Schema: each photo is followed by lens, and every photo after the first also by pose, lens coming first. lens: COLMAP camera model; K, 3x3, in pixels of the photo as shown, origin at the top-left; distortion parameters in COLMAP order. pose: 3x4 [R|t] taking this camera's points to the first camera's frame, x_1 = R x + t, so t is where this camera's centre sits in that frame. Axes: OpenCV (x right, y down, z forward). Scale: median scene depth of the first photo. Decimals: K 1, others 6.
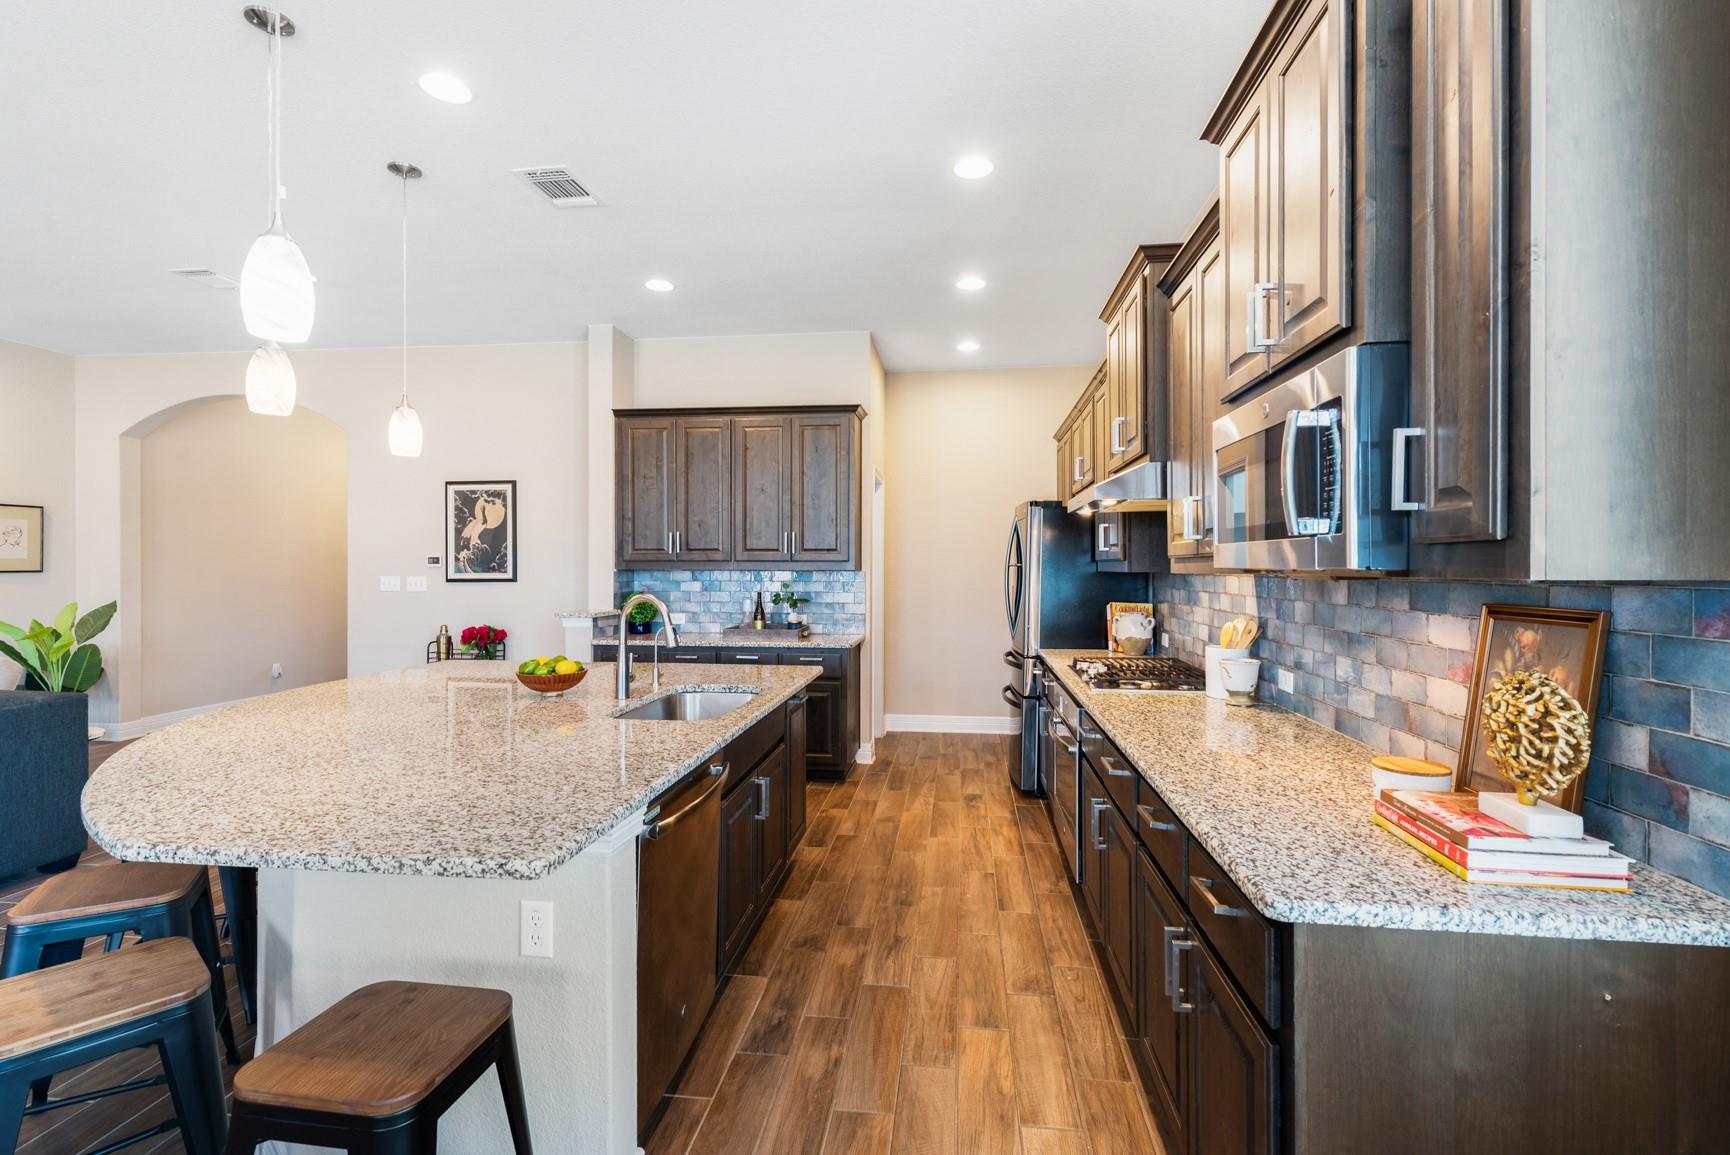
lens RADIAL K [[771.6, 0, 872.8], [0, 771.6, 574.7], [0, 0, 1]] dist [-0.001626, -0.000159]
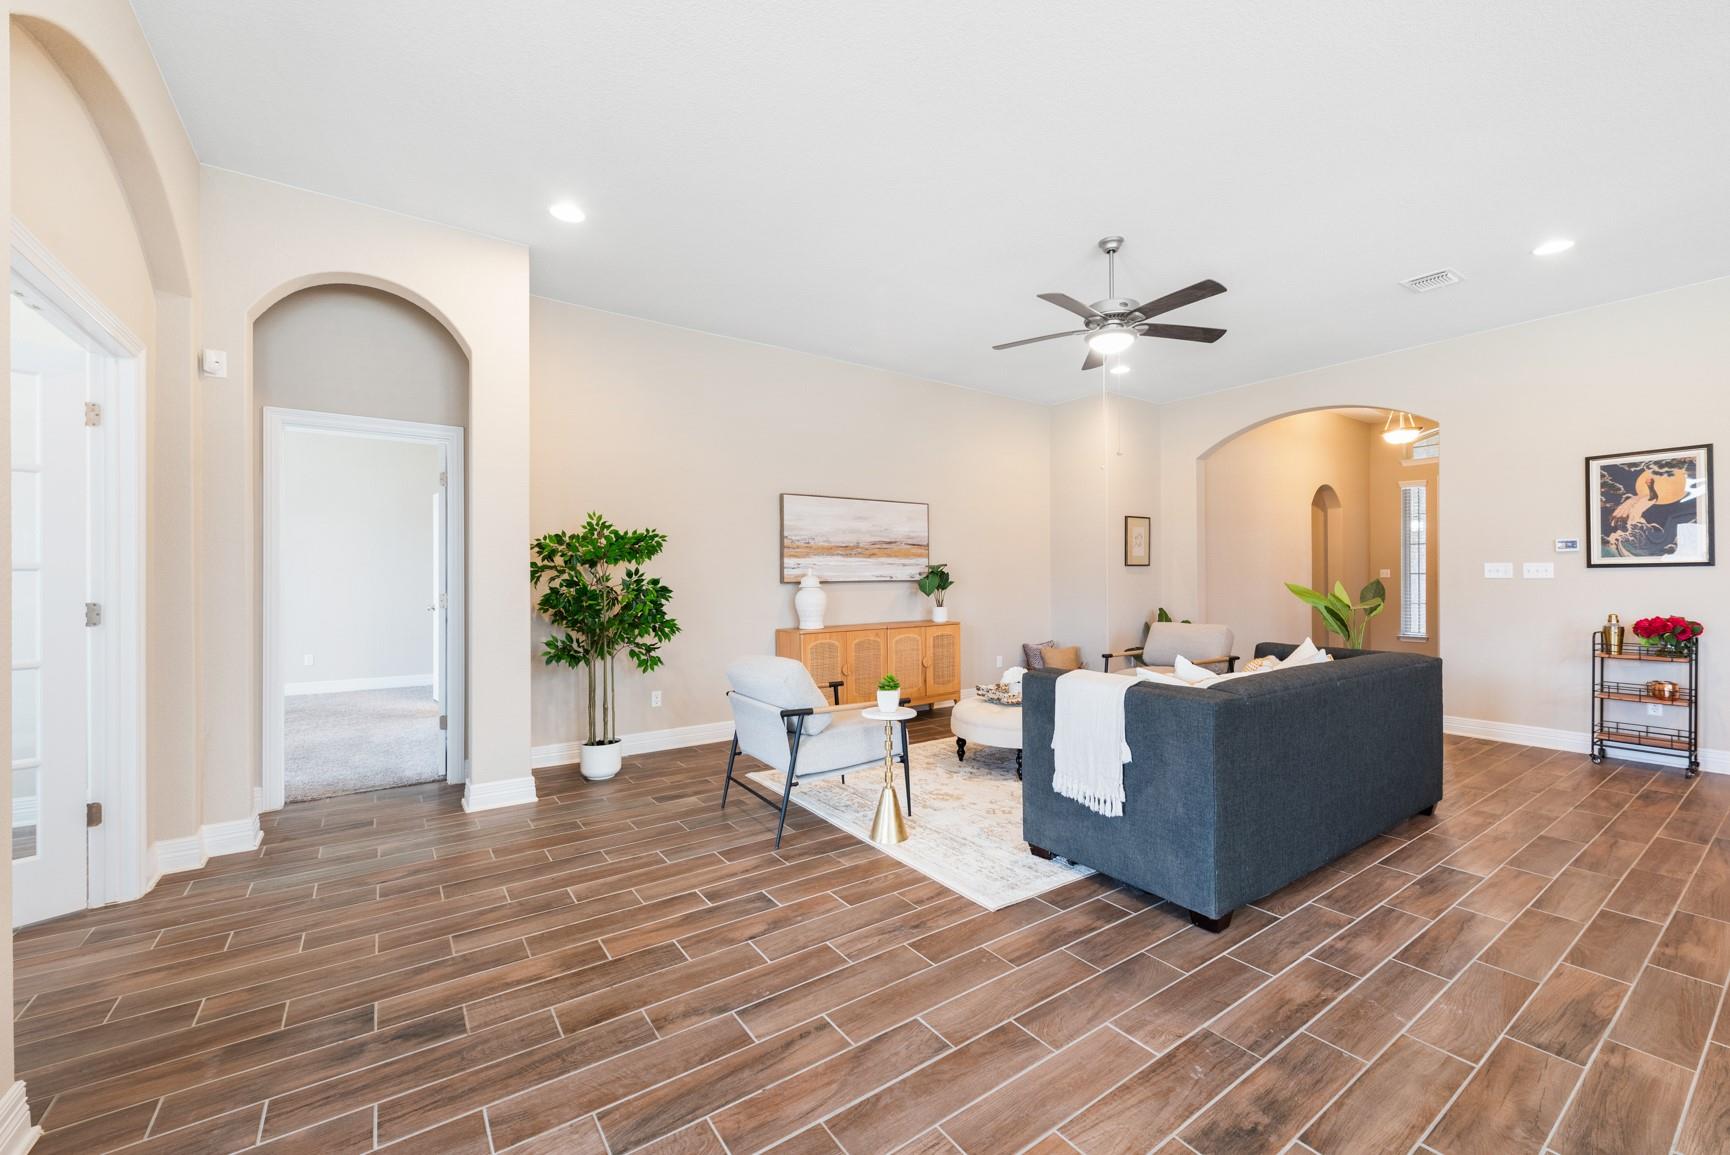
lens RADIAL K [[695.2, 0, 888.6], [0, 695.2, 581.4], [0, 0, 1]] dist [-0.000177, -0.000509]
pose [[0.667448, -0.003217, -0.744650, -0.496869], [-0.000971, 0.999986, -0.005190, 0.030892], [0.744656, 0.004187, 0.667435, -0.158242]]
